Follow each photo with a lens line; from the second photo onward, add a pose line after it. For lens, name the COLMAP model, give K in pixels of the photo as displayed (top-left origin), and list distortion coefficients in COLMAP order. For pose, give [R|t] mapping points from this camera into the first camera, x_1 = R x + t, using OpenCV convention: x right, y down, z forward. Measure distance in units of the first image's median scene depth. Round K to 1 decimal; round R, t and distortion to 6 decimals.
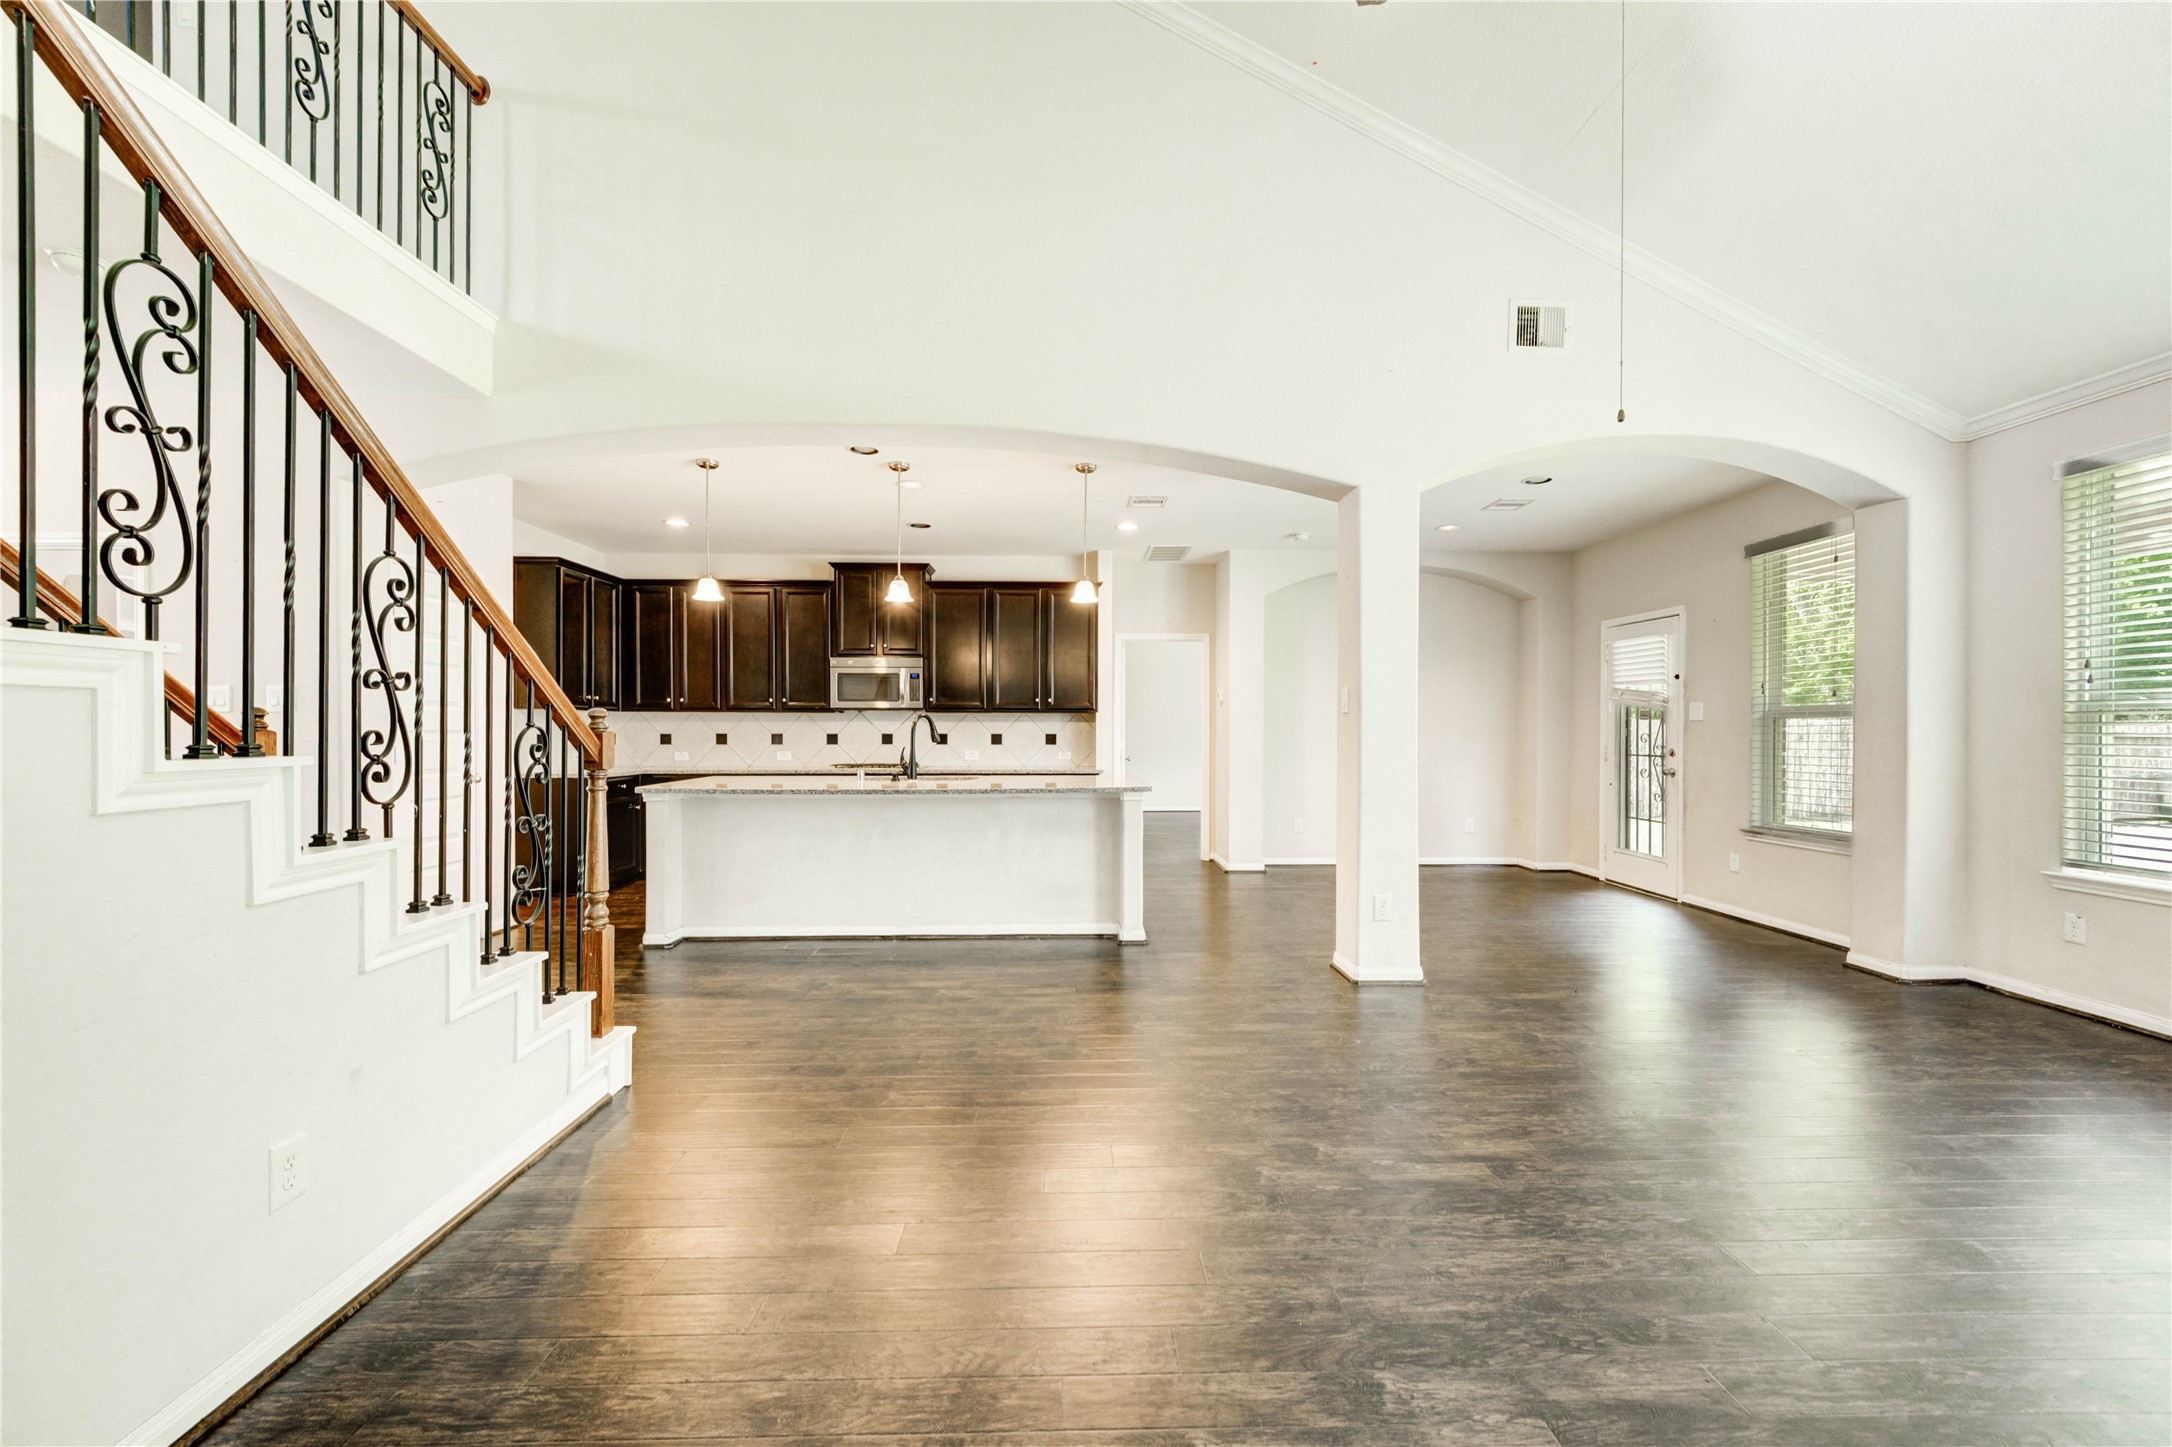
lens RADIAL K [[870.5, 0, 1081.9], [0, 870.5, 729.2], [0, 0, 1]] dist [0.000669, -0.001323]
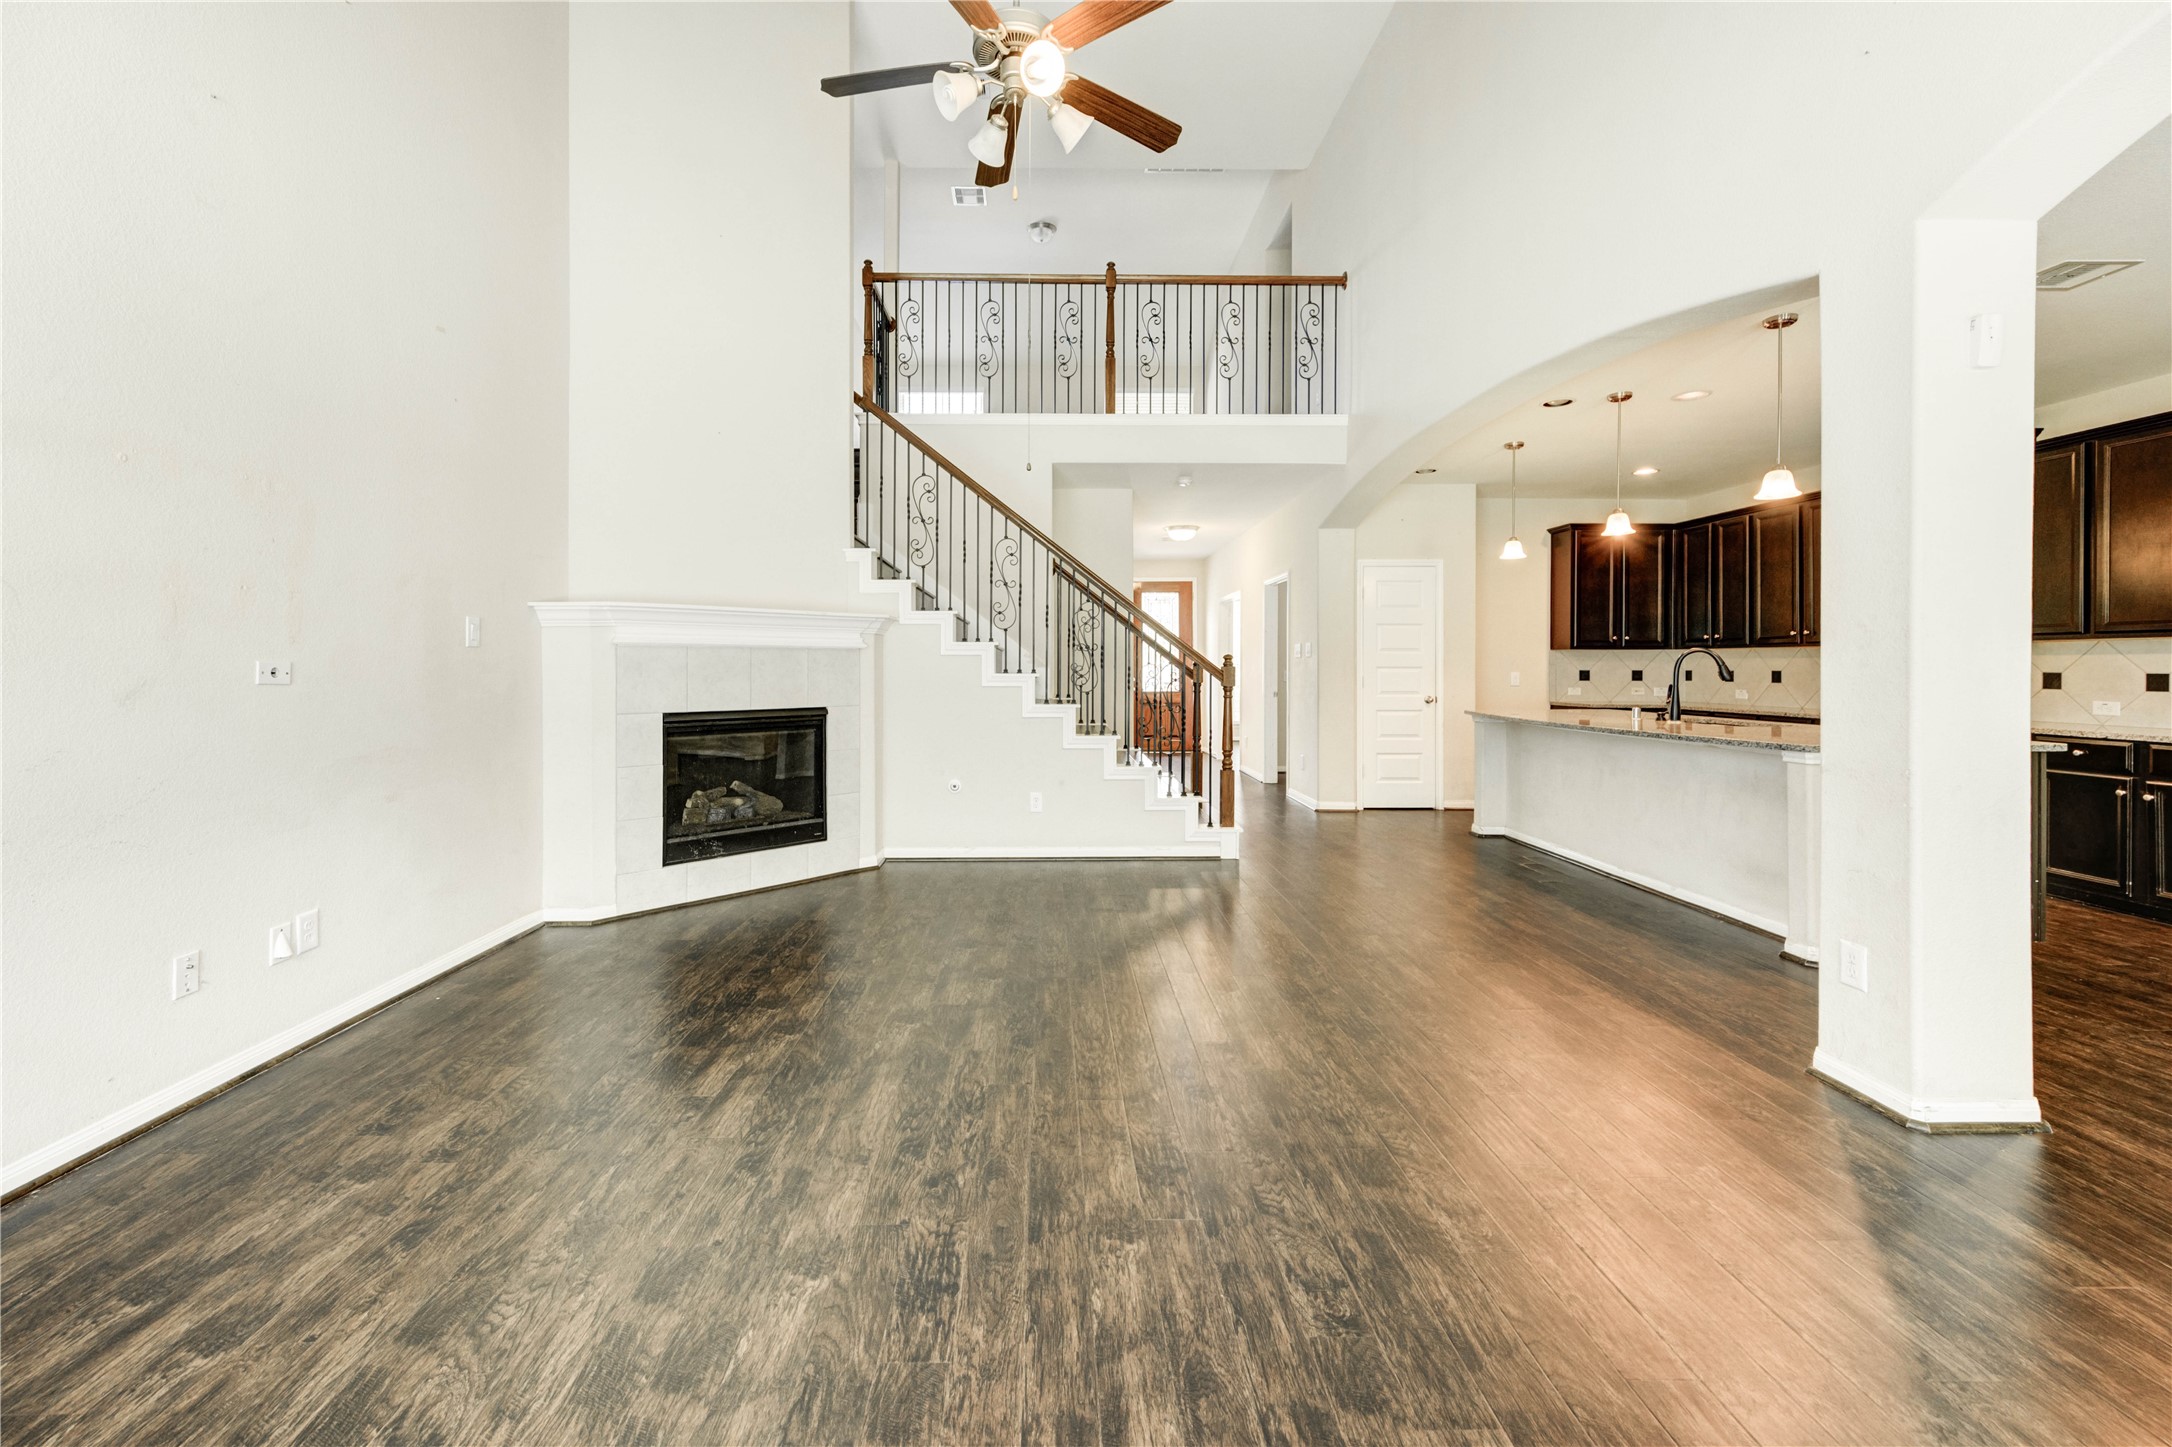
lens RADIAL K [[870.5, 0, 1031.7], [0, 870.5, 663.6], [0, 0, 1]] dist [0.000669, -0.001323]
pose [[-0.041865, -0.004578, -0.999113, 0.626666], [-0.001432, 0.999989, -0.004522, 0.002009], [0.999122, 0.001242, -0.041871, 0.303672]]
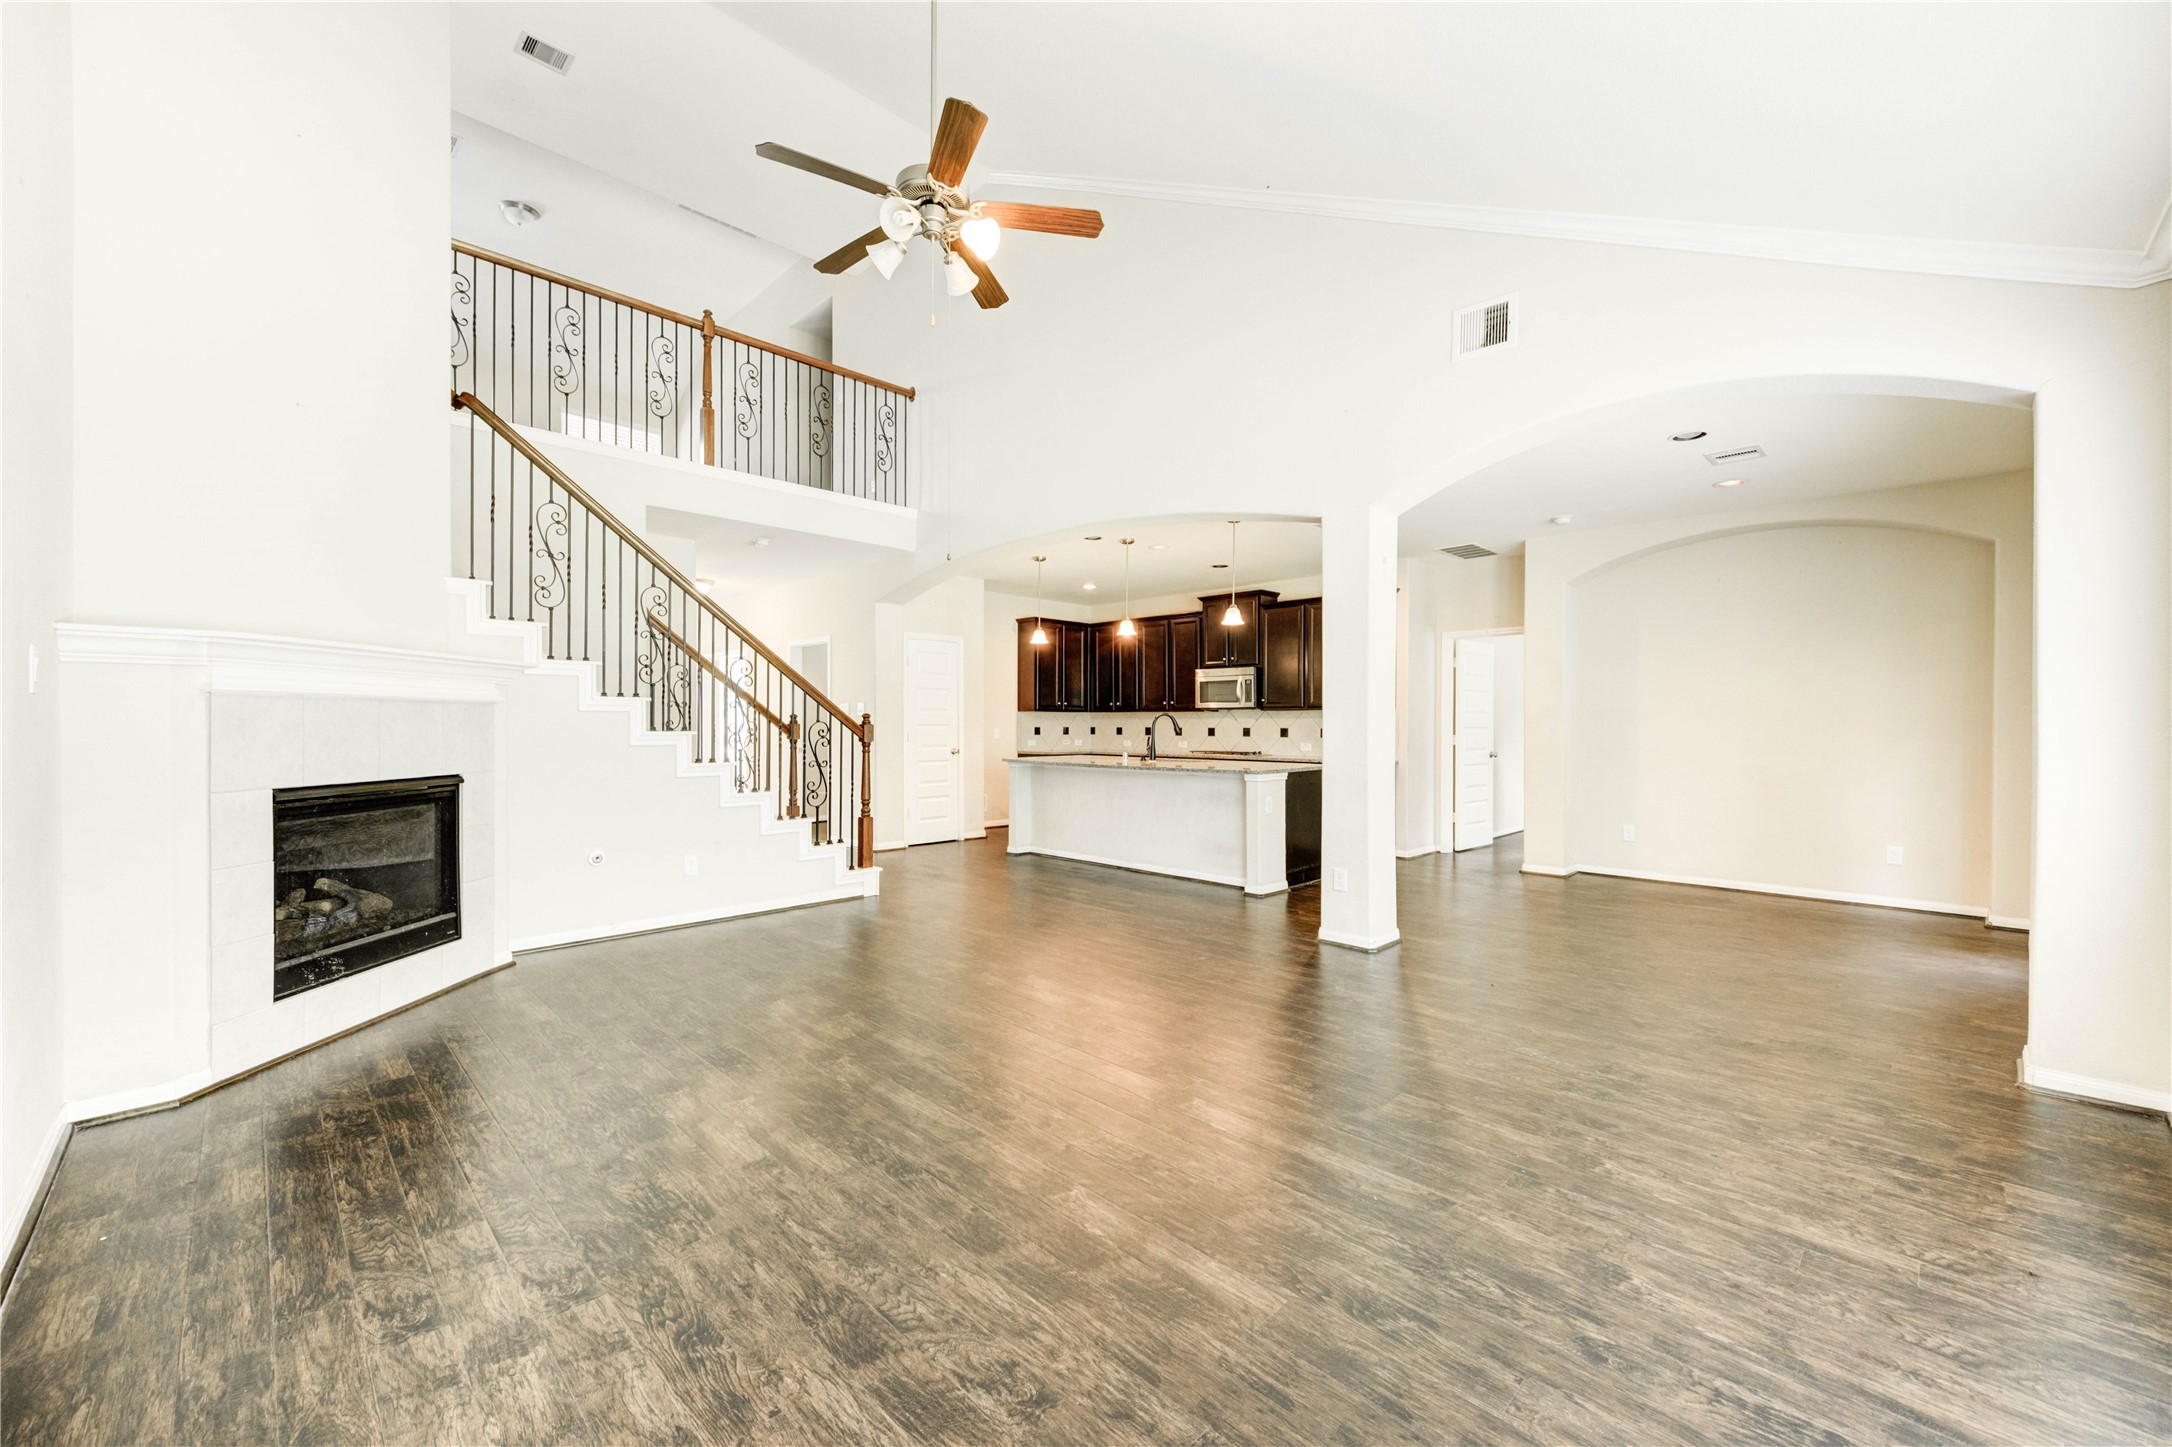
lens RADIAL K [[870.5, 0, 1079.3], [0, 870.5, 716.5], [0, 0, 1]] dist [0.000669, -0.001323]
pose [[0.677367, -0.005341, -0.735626, 0.624886], [-0.002238, 0.999954, -0.009321, 0.000616], [0.735642, 0.007961, 0.677324, -0.022086]]
